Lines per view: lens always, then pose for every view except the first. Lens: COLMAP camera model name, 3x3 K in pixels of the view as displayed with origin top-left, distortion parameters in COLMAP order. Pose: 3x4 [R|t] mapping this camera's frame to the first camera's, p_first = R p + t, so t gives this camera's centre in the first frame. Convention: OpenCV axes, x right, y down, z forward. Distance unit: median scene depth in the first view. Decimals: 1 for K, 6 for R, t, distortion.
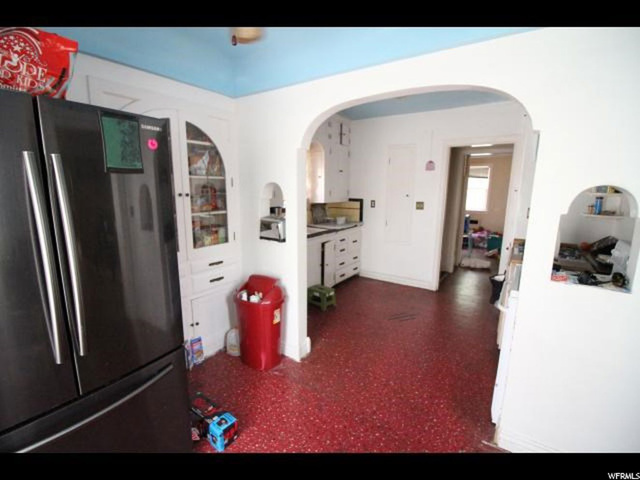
lens RADIAL K [[298.0, 0, 320.4], [0, 298.0, 239.0], [0, 0, 1]] dist [-0.002885, -0.000297]
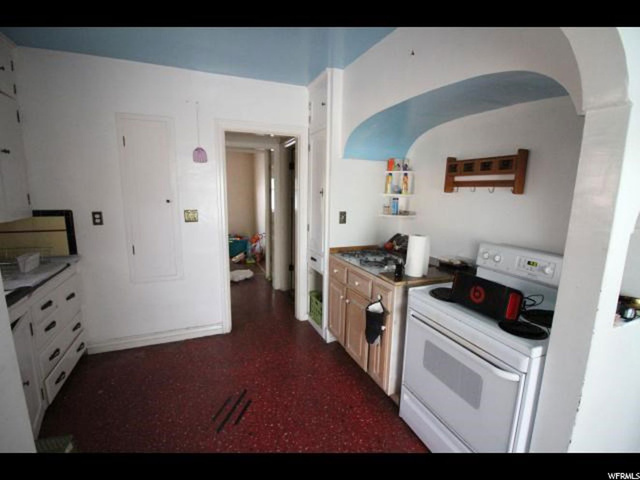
lens RADIAL K [[298.0, 0, 317.3], [0, 298.0, 240.3], [0, 0, 1]] dist [-0.002885, -0.000297]
pose [[0.558186, -0.146011, 0.816768, -0.050056], [0.137380, 0.987071, 0.082568, -0.073714], [-0.818264, 0.066119, 0.571028, 0.397955]]
